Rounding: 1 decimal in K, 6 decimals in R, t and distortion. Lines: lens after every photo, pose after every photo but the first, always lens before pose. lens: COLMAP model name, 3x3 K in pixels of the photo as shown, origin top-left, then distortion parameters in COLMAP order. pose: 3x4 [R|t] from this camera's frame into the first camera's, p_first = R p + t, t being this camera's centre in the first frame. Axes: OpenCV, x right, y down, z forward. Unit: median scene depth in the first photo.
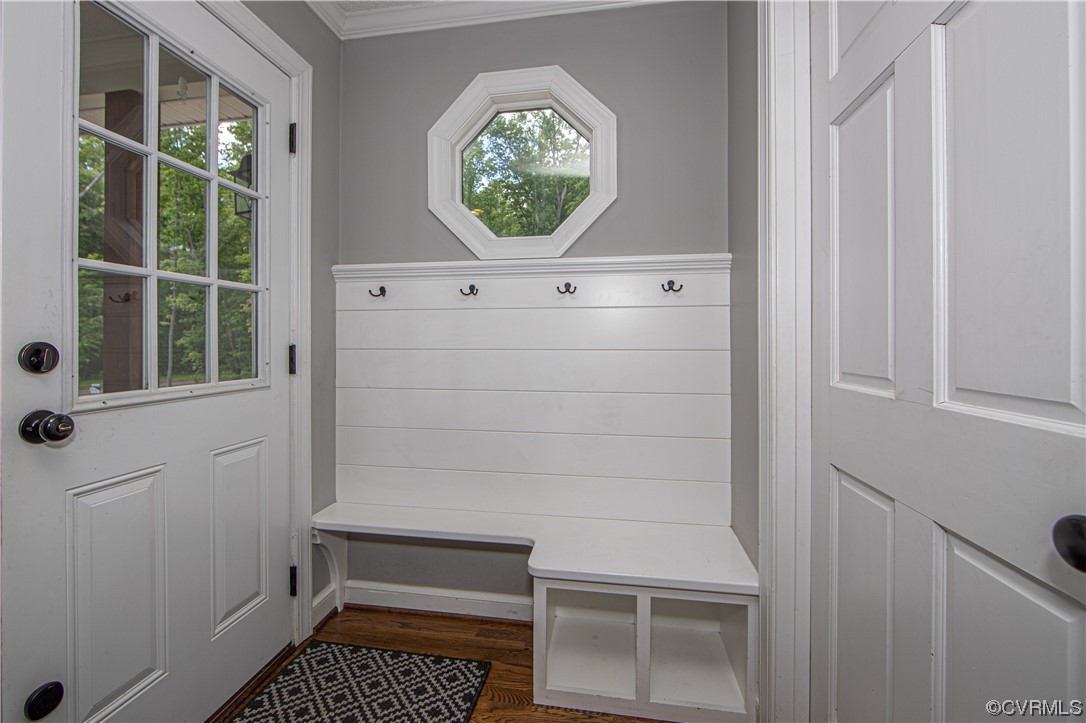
lens RADIAL K [[462.8, 0, 541.4], [0, 462.8, 337.1], [0, 0, 1]] dist [0.000699, 0.000202]
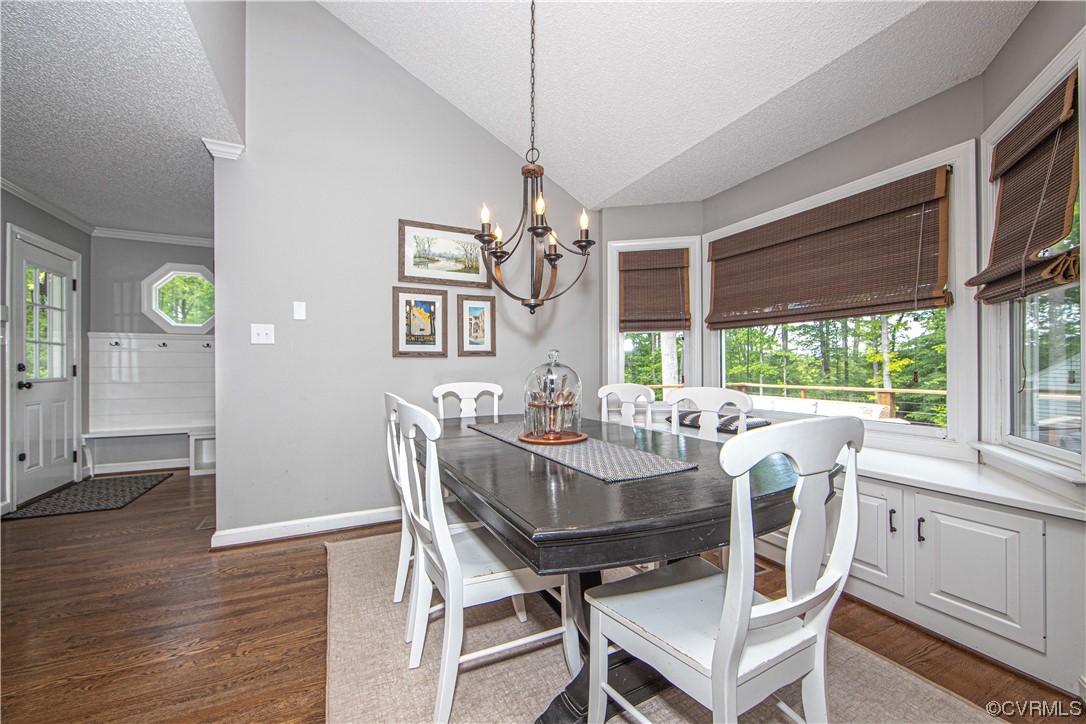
lens RADIAL K [[429.6, 0, 543.3], [0, 429.6, 368.3], [0, 0, 1]] dist [-0.009603, 0.000624]
pose [[0.818469, -0.002448, 0.574546, 0.225976], [-0.001567, 0.999978, 0.006491, 0.015771], [-0.574549, -0.006213, 0.818446, -2.267926]]
